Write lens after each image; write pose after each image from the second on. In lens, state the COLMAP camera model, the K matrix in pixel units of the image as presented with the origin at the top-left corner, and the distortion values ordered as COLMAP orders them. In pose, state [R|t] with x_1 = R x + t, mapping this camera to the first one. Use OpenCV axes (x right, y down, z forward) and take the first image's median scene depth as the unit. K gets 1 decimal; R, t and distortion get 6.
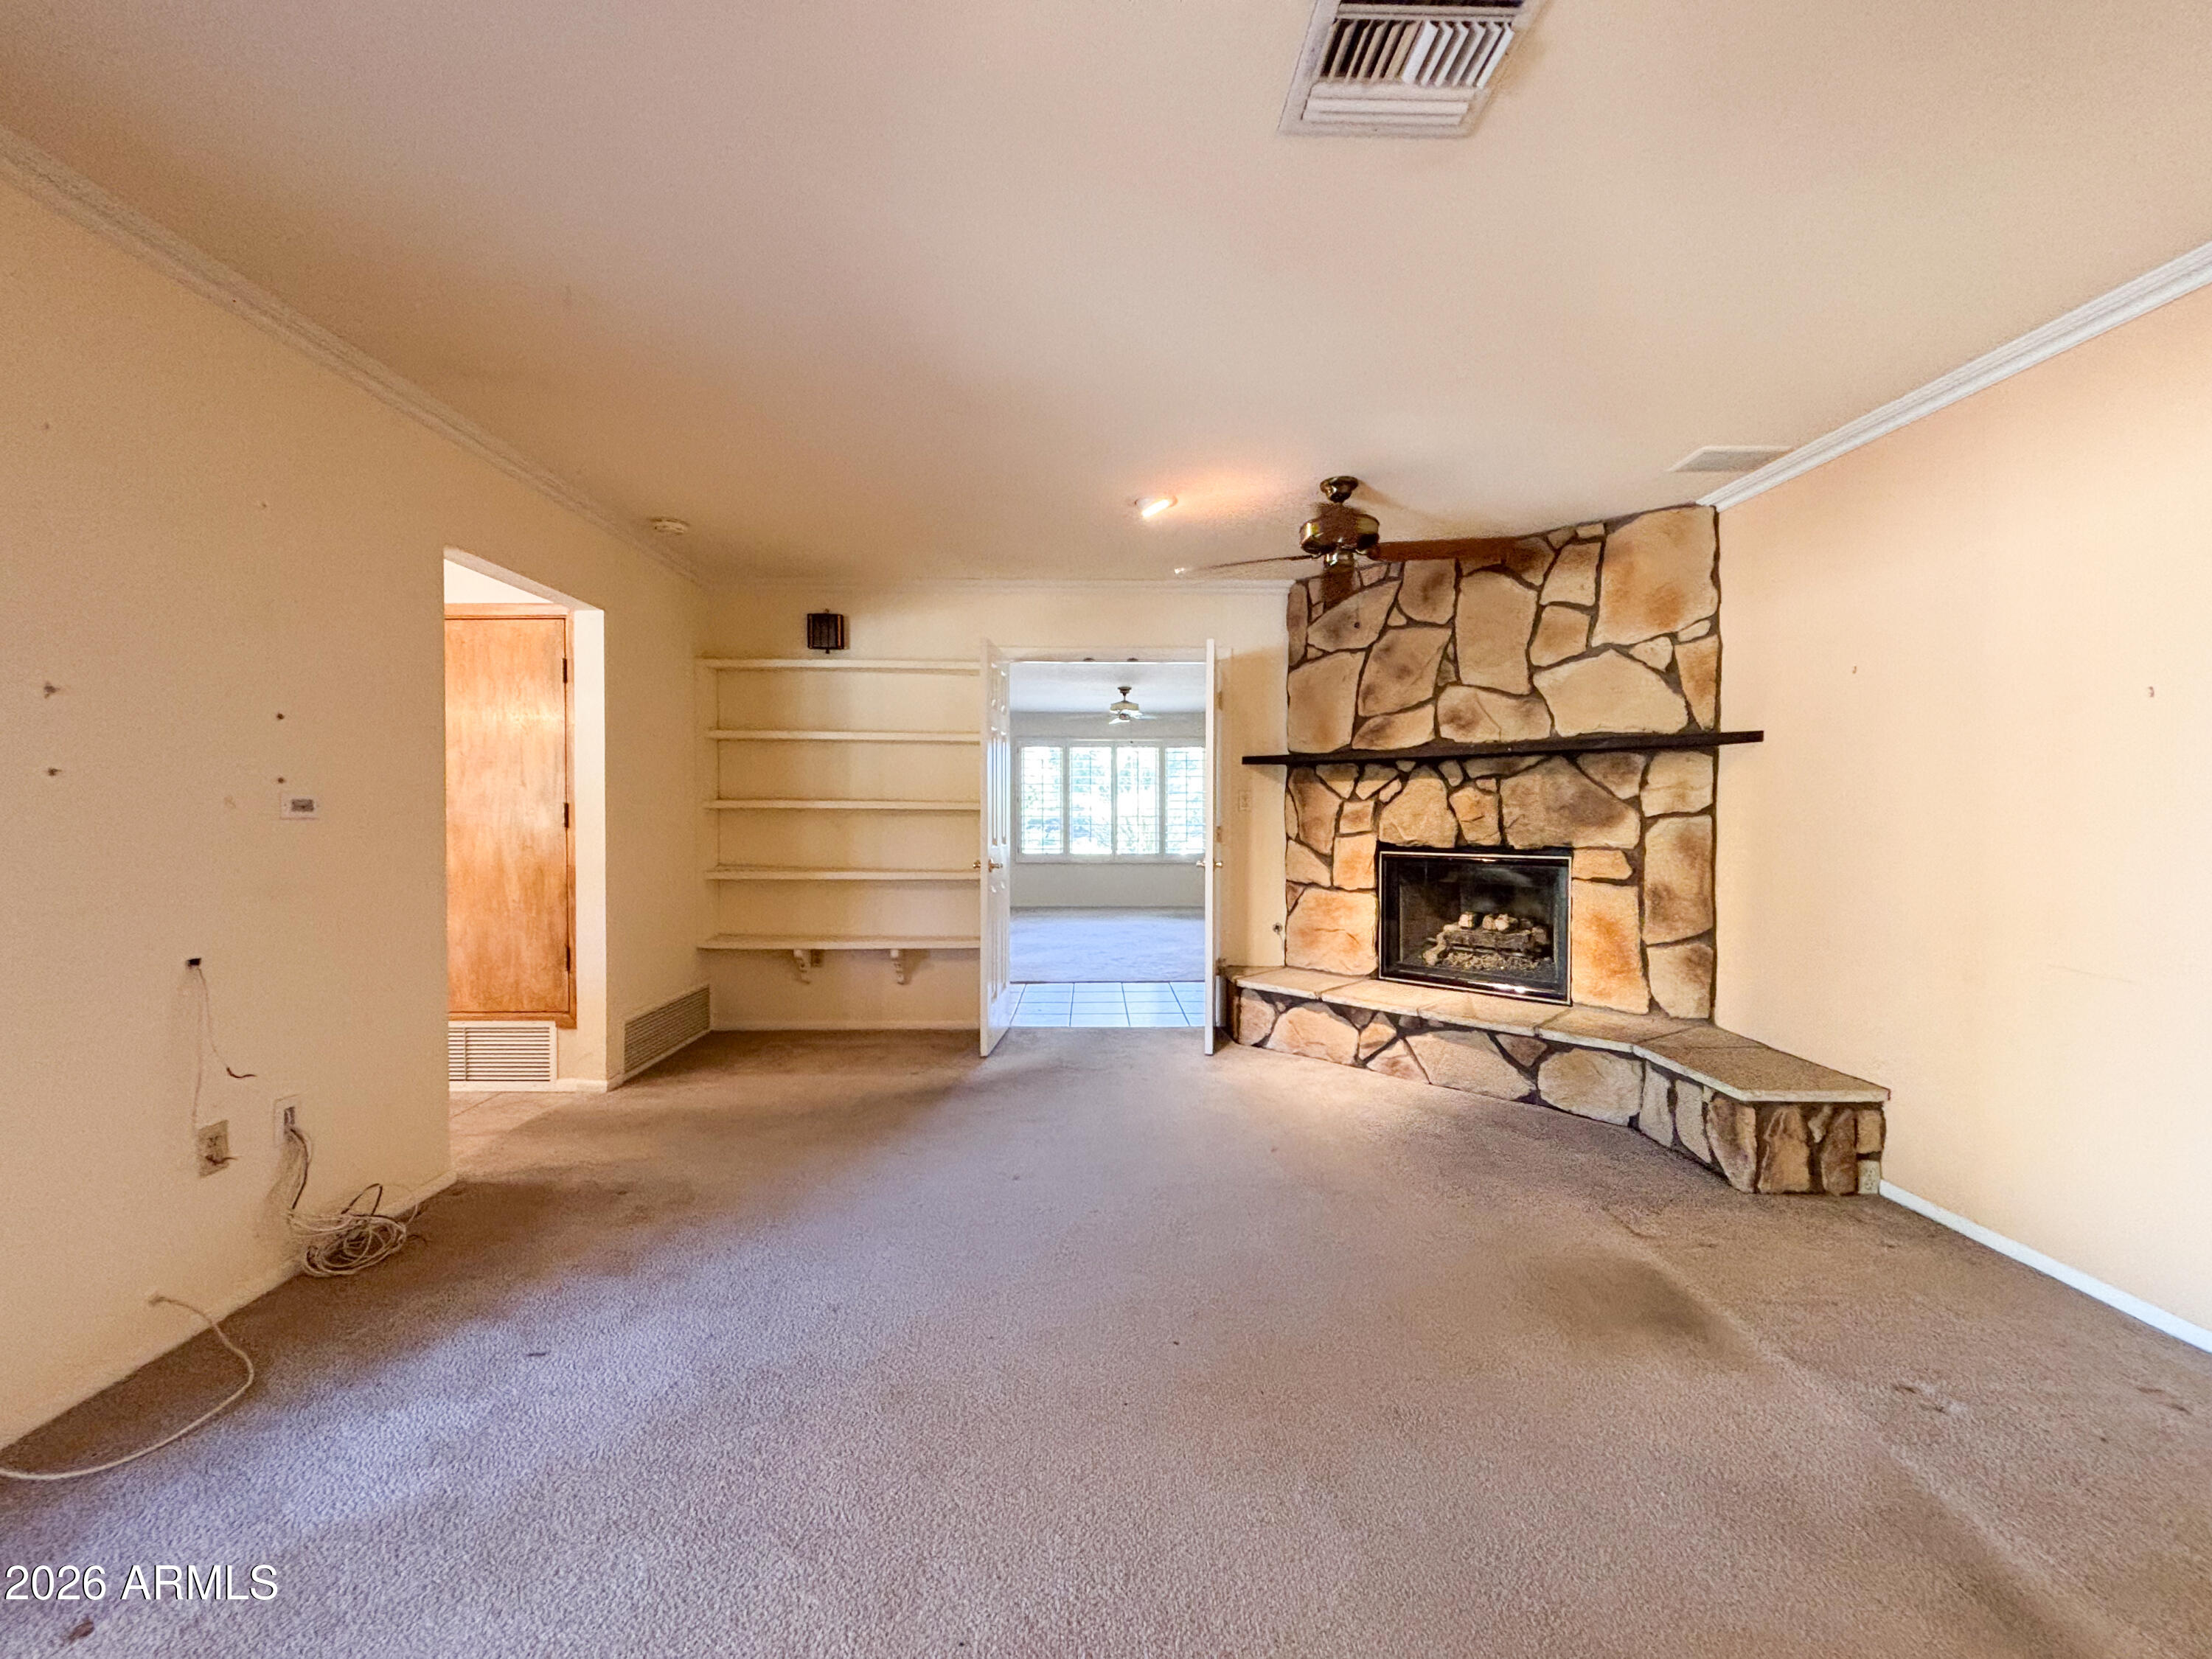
lens RADIAL K [[898.7, 0, 1103.9], [0, 898.7, 826.7], [0, 0, 1]] dist [0.001324, -0.000657]
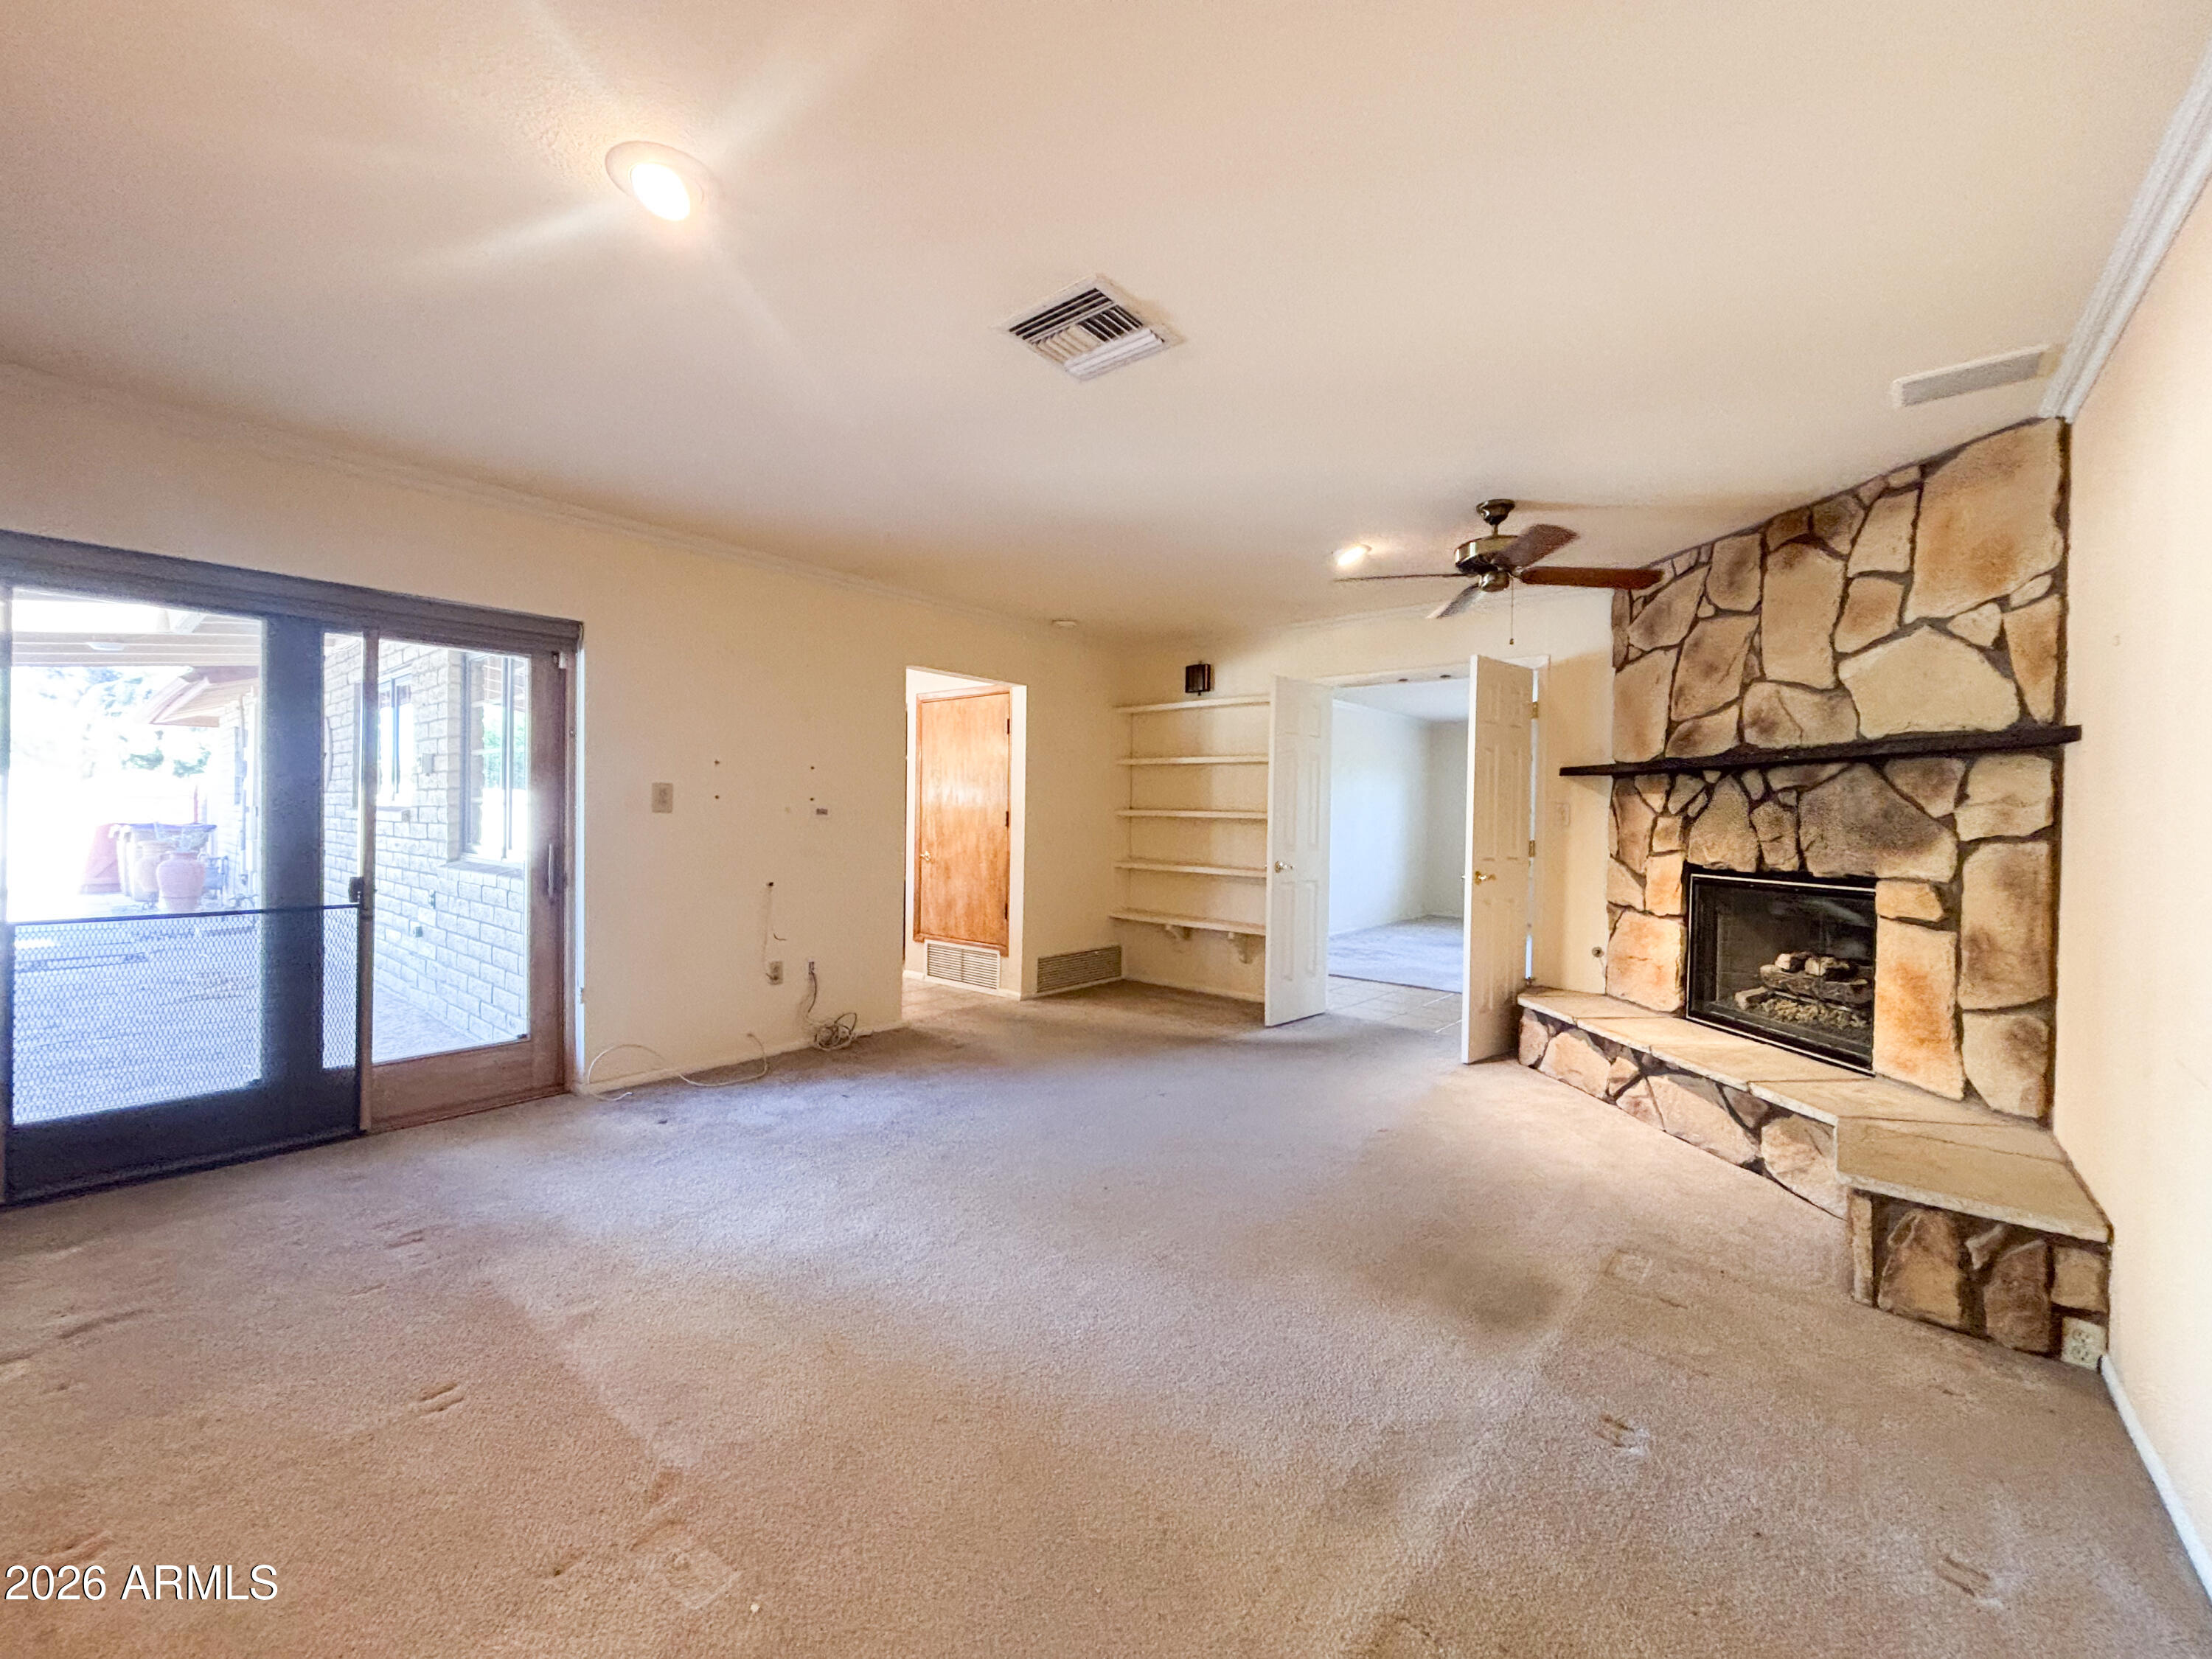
lens RADIAL K [[898.7, 0, 1103.9], [0, 898.7, 826.7], [0, 0, 1]] dist [0.001324, -0.000657]
pose [[0.750570, 0.019463, -0.660504, 0.532435], [-0.025982, 0.999662, -0.000069, -0.004076], [0.660280, 0.017213, 0.750822, -0.049964]]
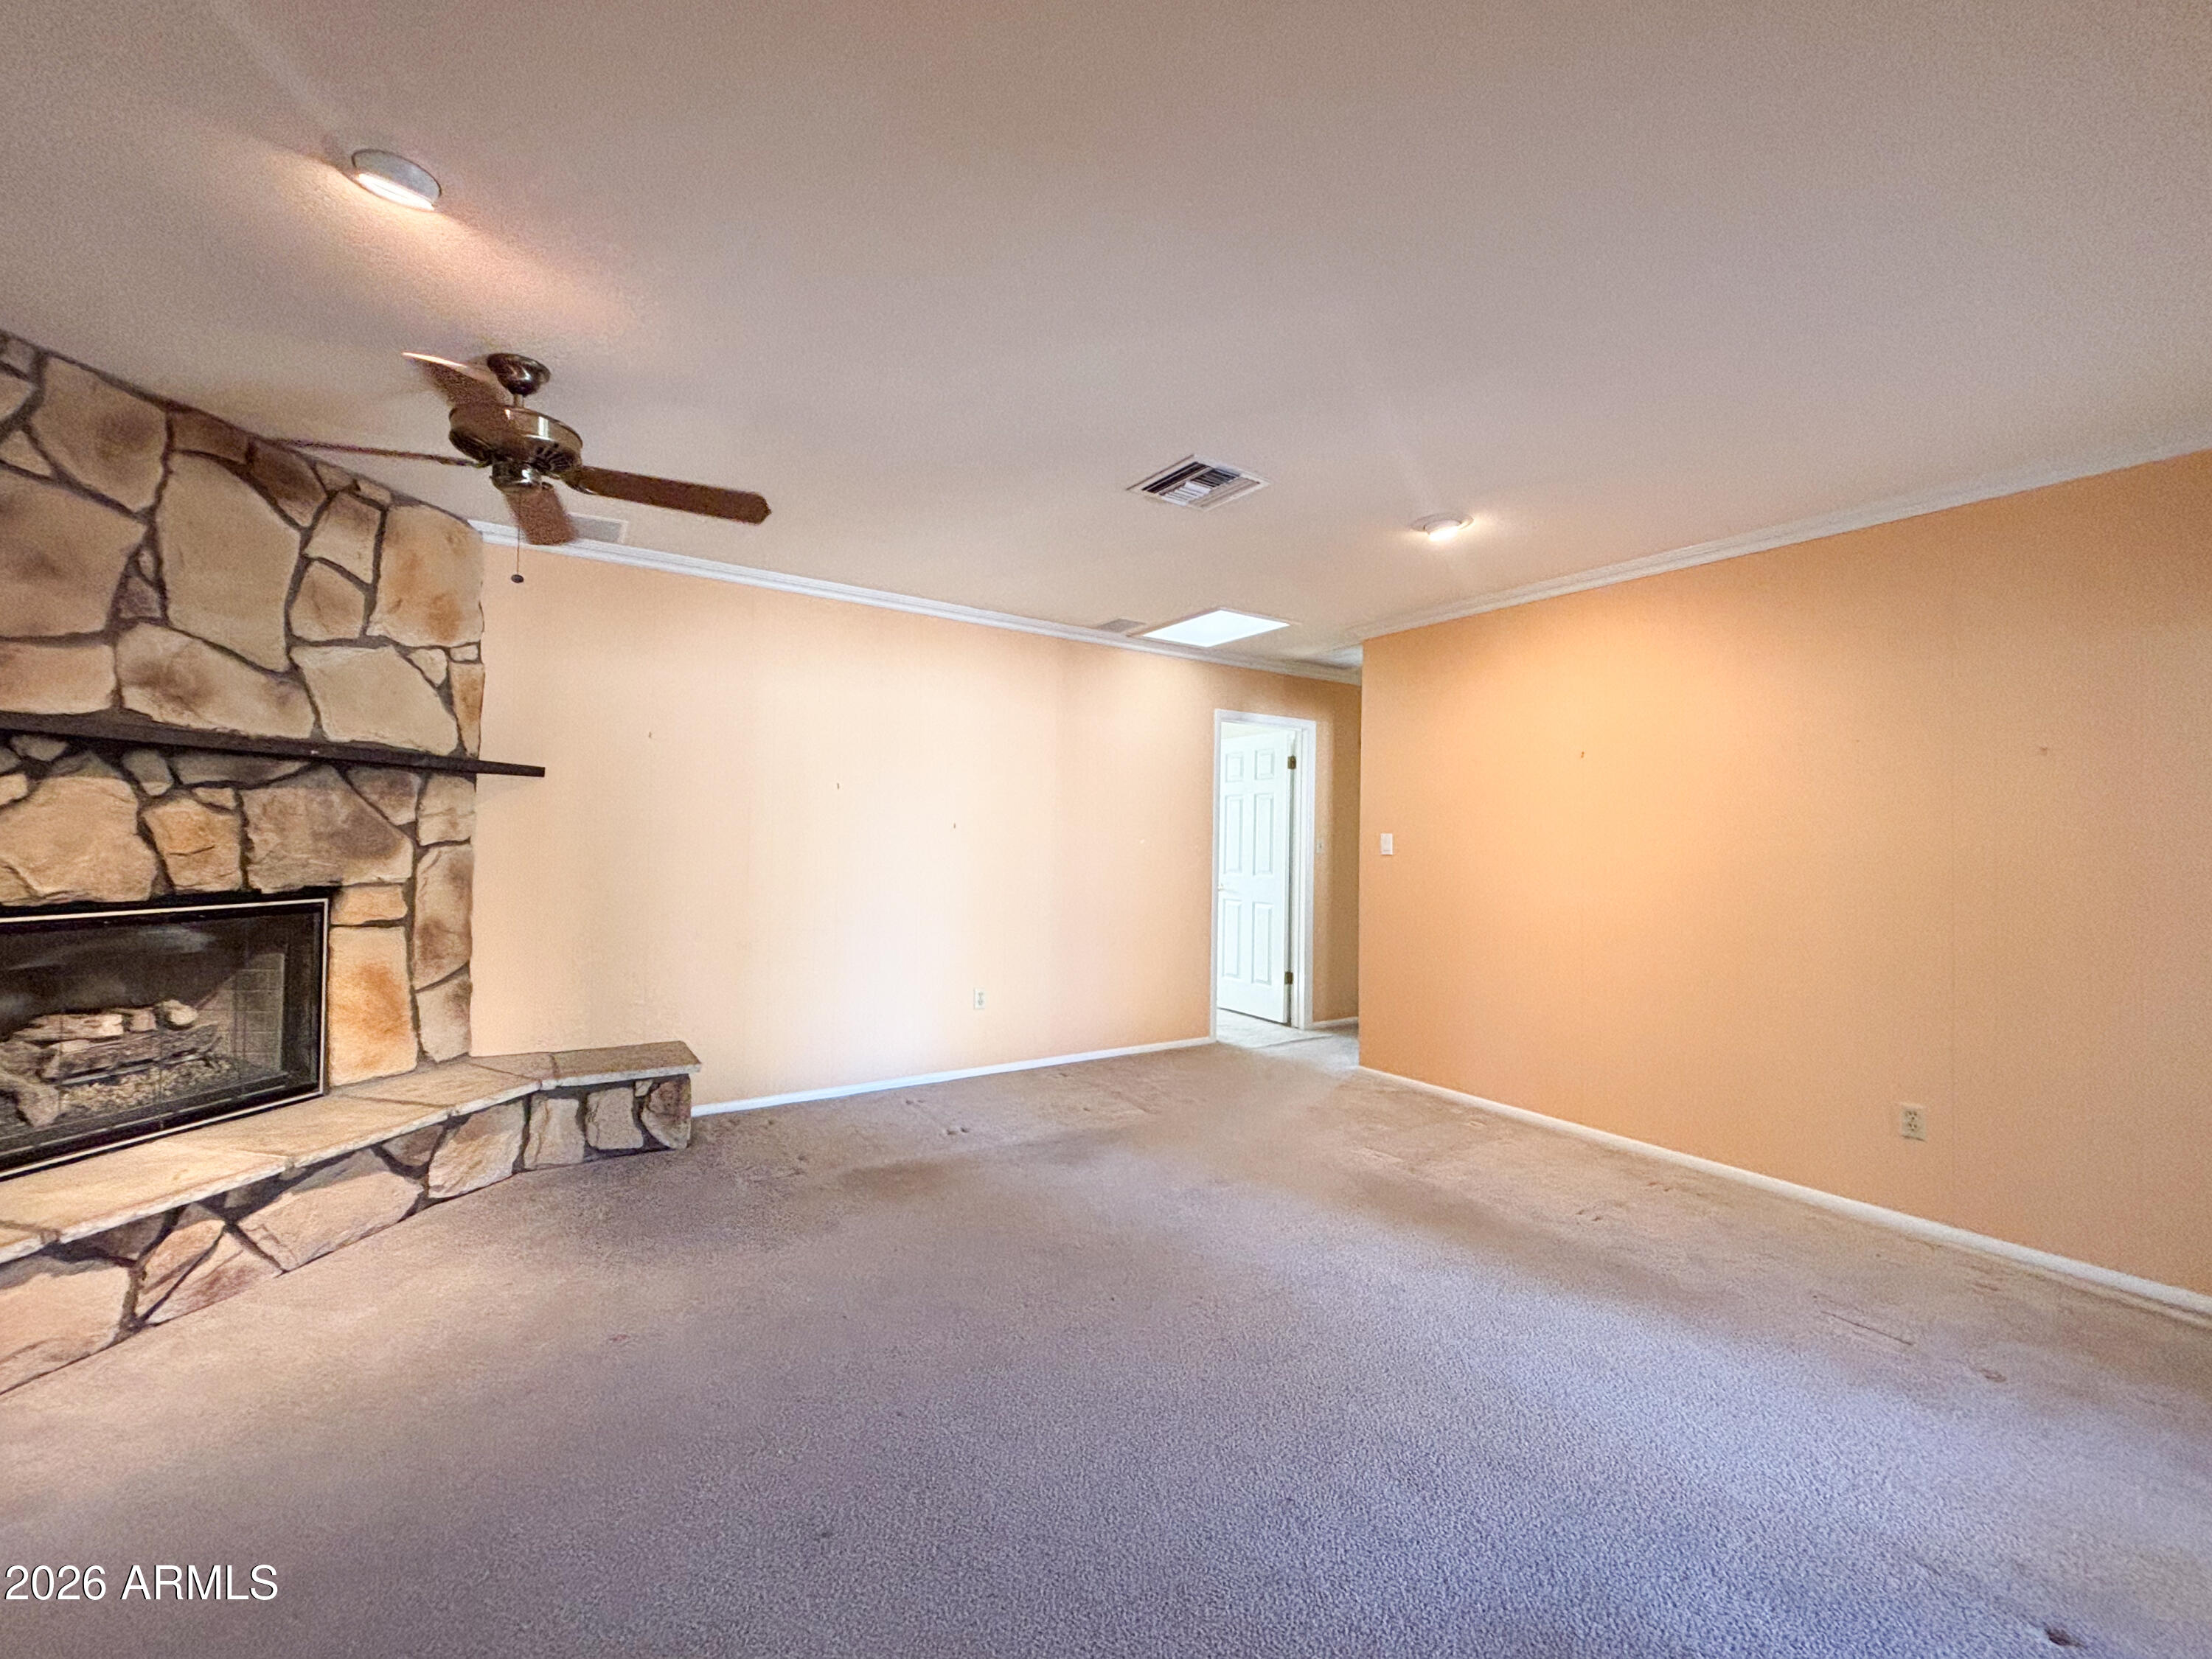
lens RADIAL K [[853.6, 0, 1135.1], [0, 853.6, 827.8], [0, 0, 1]] dist [0.000524, -0.010708]
pose [[-0.557731, 0.003201, 0.830015, -0.461299], [-0.003324, 0.999976, -0.006090, -0.024618], [-0.830015, -0.006155, -0.557707, 0.839795]]
